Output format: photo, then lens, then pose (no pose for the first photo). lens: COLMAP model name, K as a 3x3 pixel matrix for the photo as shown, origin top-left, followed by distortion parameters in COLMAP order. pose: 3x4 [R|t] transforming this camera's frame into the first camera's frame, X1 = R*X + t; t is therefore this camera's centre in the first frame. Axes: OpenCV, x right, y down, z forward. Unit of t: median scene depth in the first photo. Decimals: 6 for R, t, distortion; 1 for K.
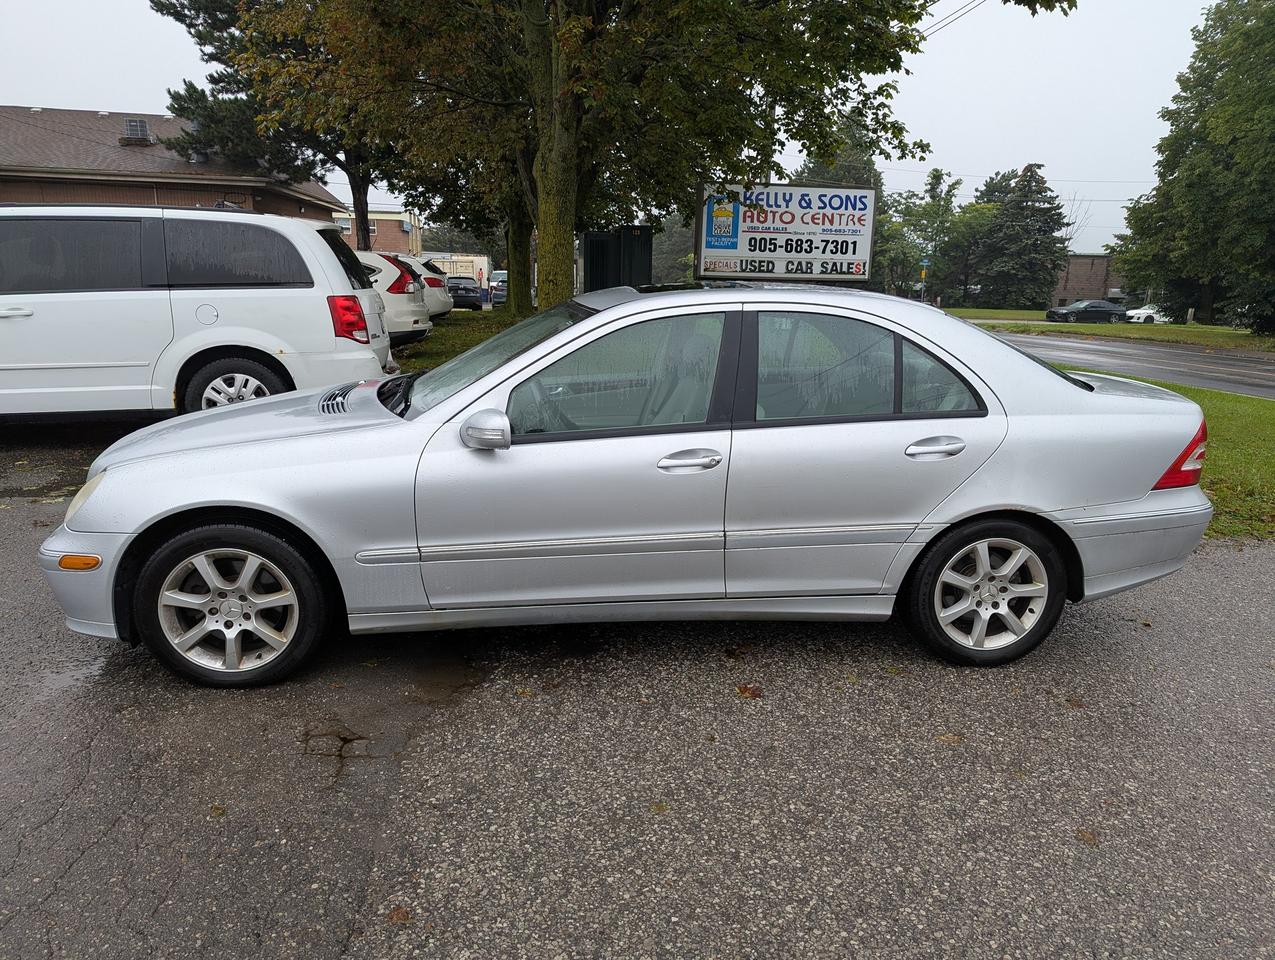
lens RADIAL K [[895.0, 0, 637.5], [0, 895.0, 480.0], [0, 0, 1]] dist [0.001659, 0.000327]
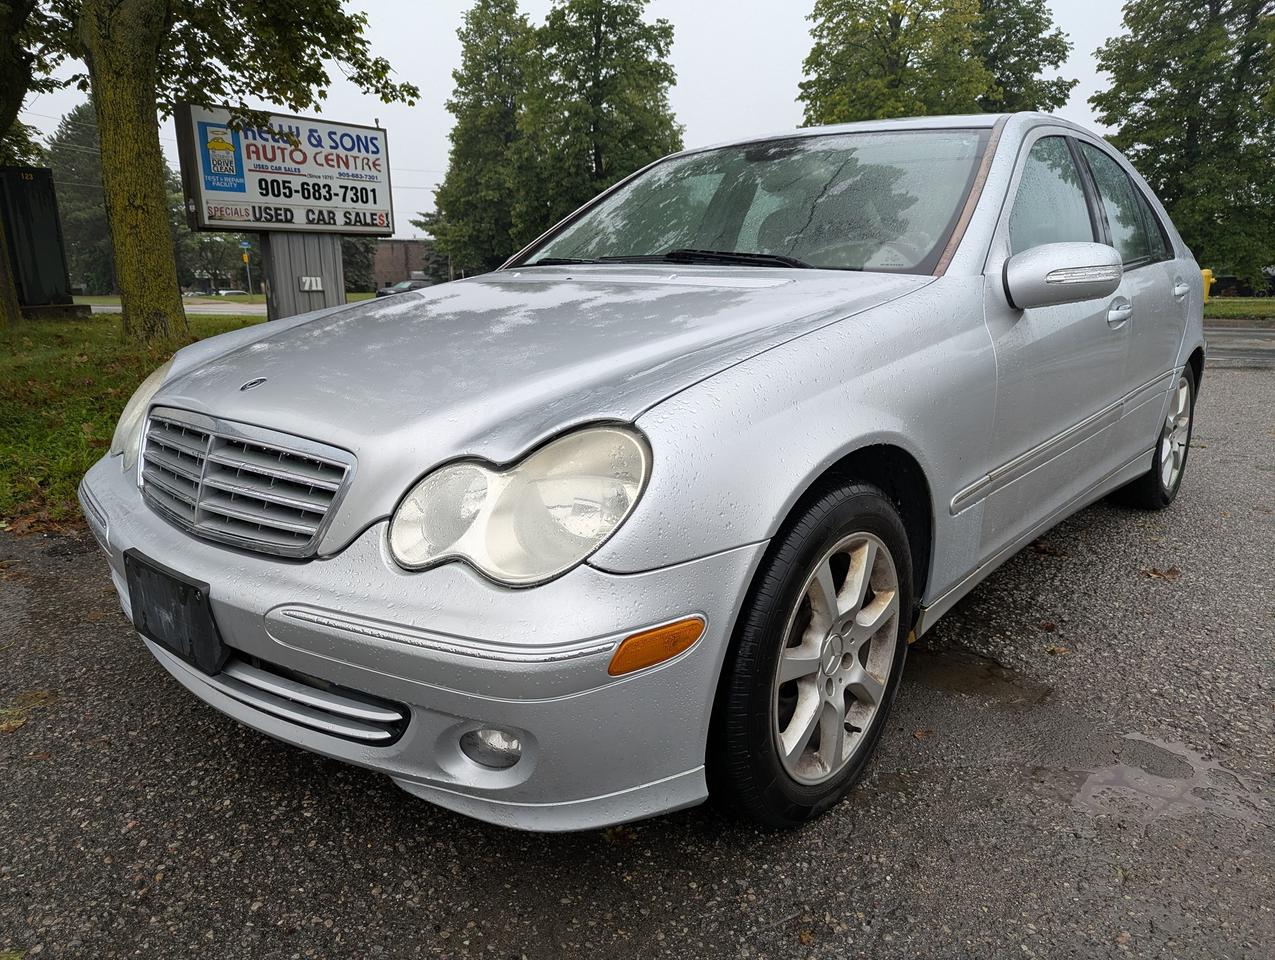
lens RADIAL K [[908.9, 0, 637.5], [0, 908.9, 480.0], [0, 0, 1]] dist [0.044050, -0.055199]
pose [[0.733448, -0.176729, 0.656369, -0.212439], [0.173962, 0.982255, 0.070085, -0.001737], [-0.657108, 0.062779, 0.751178, 0.168421]]
